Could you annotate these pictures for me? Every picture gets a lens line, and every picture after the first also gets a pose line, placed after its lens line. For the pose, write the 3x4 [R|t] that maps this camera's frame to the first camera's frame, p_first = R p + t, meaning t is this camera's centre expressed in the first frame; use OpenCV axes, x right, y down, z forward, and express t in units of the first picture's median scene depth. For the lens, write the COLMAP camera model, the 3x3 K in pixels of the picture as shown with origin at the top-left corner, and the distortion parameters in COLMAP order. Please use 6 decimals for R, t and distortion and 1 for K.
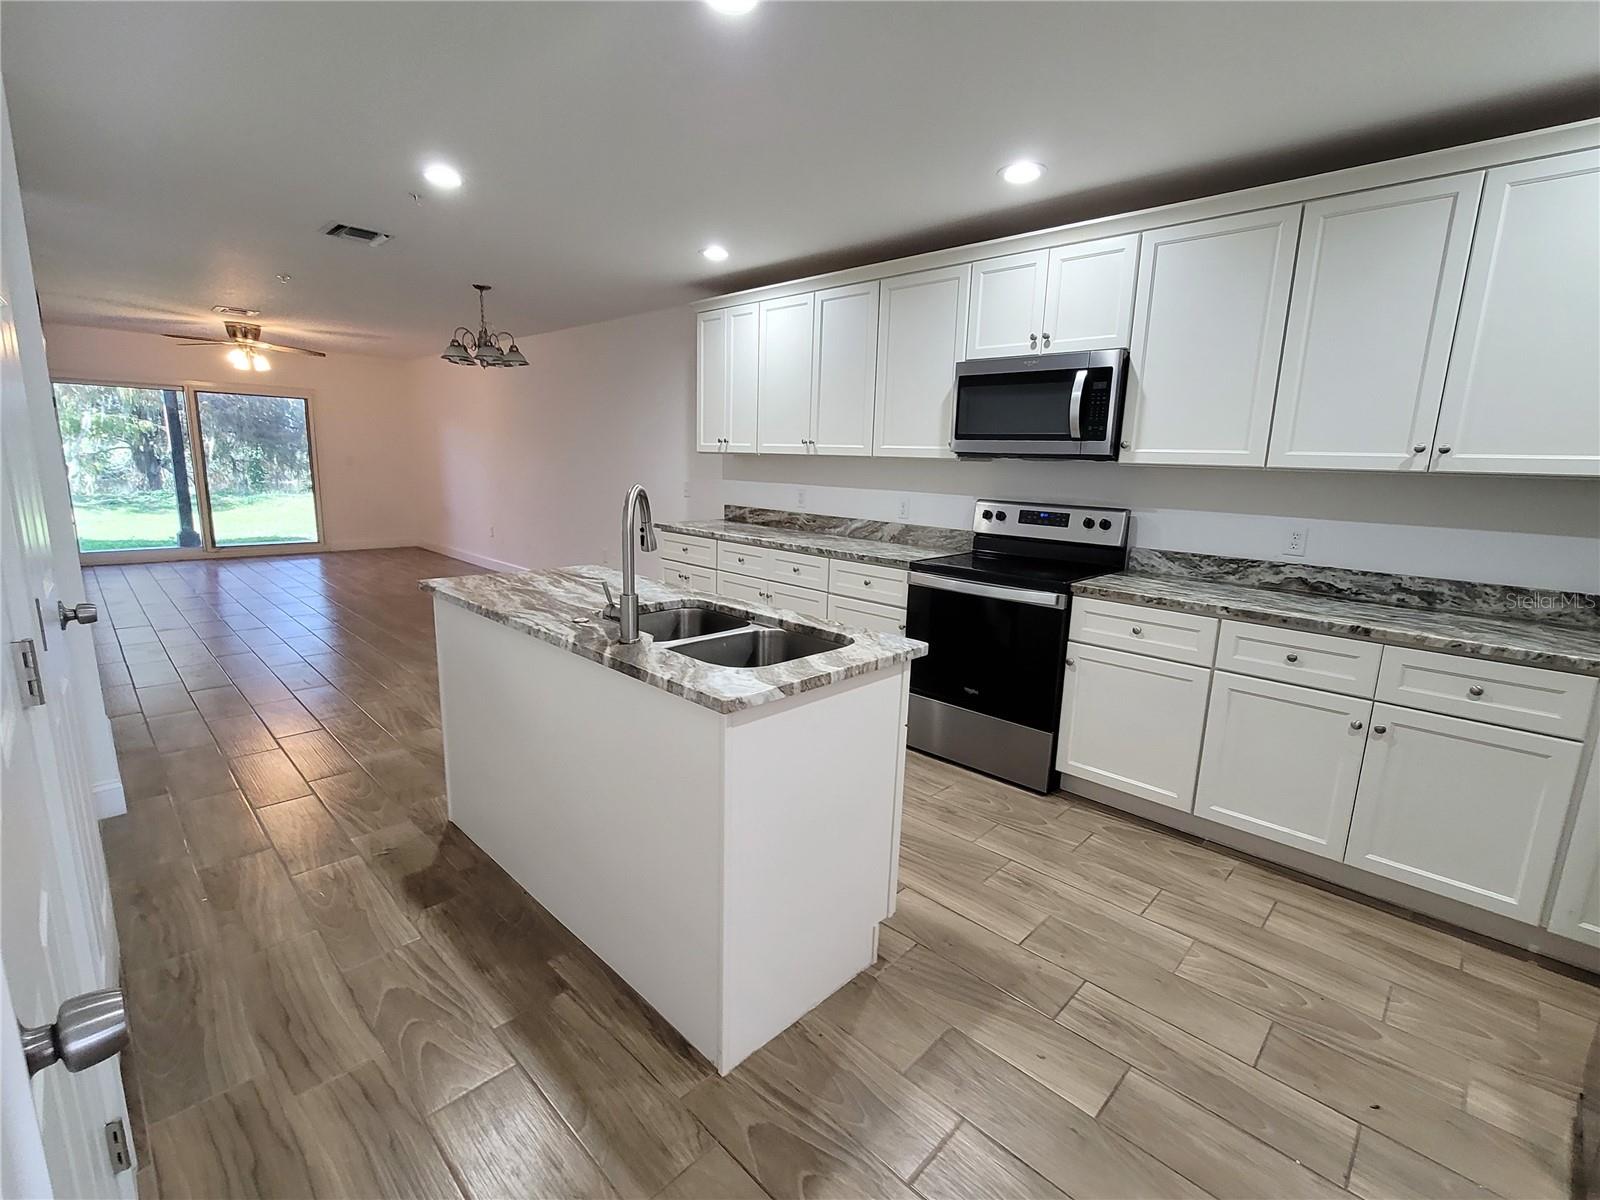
lens RADIAL K [[702.0, 0, 788.2], [0, 702.0, 600.5], [0, 0, 1]] dist [-0.009001, 0.003158]
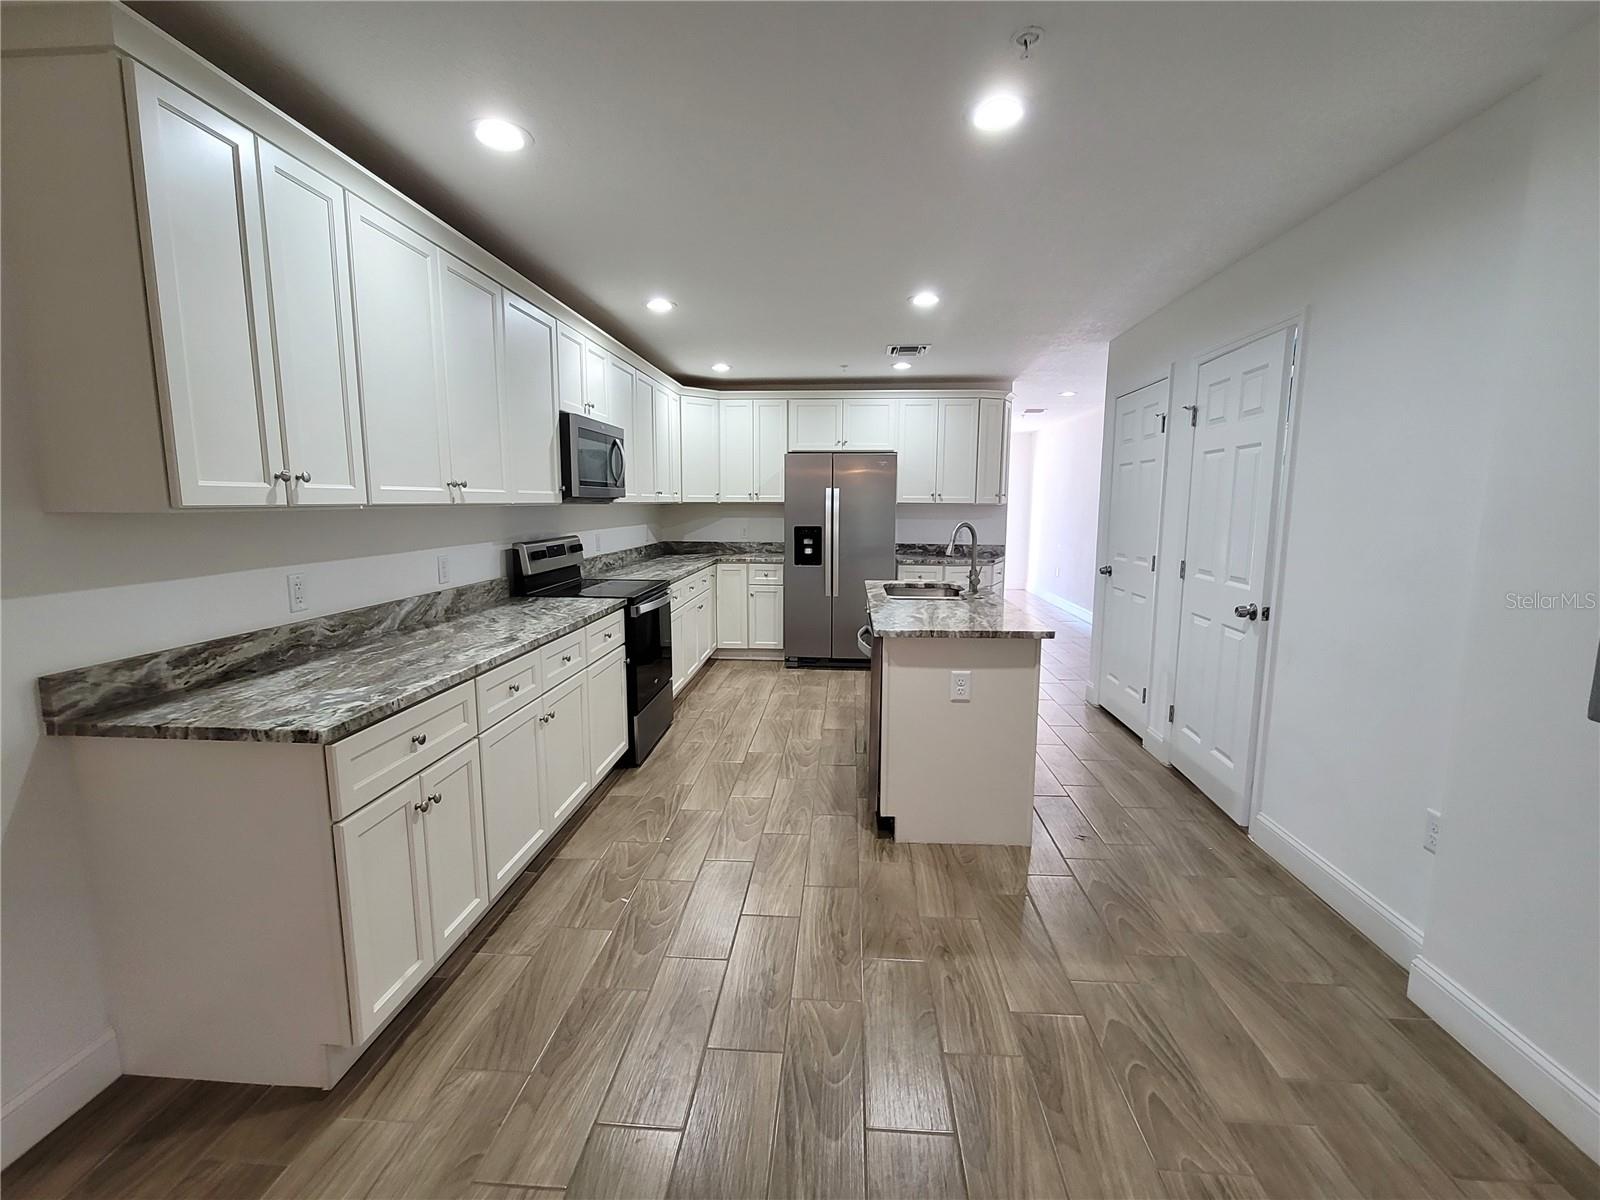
lens RADIAL K [[702.0, 0, 798.9], [0, 702.0, 600.1], [0, 0, 1]] dist [-0.009001, 0.003158]
pose [[-0.645756, -0.137540, 0.751054, -0.894538], [0.132933, 0.948368, 0.287969, -0.364423], [-0.751883, 0.285798, -0.594131, 1.595766]]
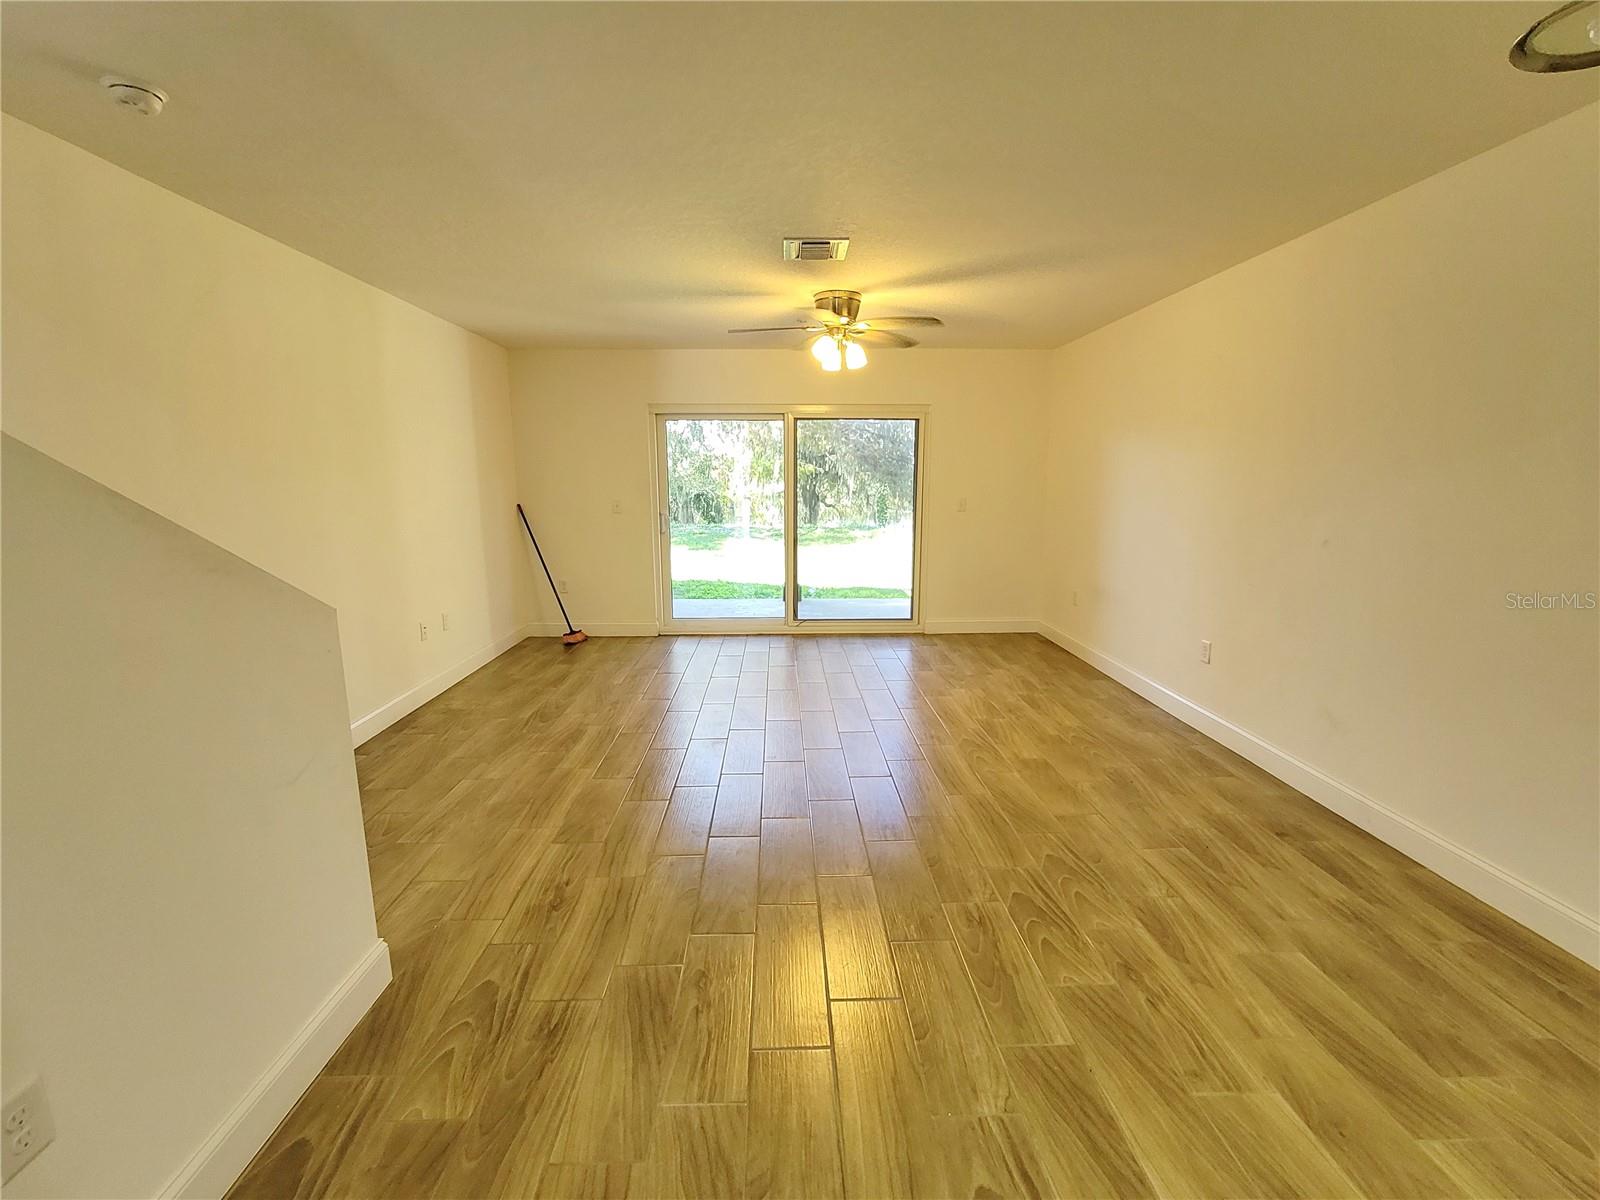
lens RADIAL K [[702.0, 0, 790.4], [0, 702.0, 593.0], [0, 0, 1]] dist [-0.009001, 0.003158]
pose [[0.710090, 0.080614, -0.699481, -0.177017], [-0.115629, 0.993288, -0.002907, -0.063796], [0.694552, 0.082944, 0.714645, 0.273425]]
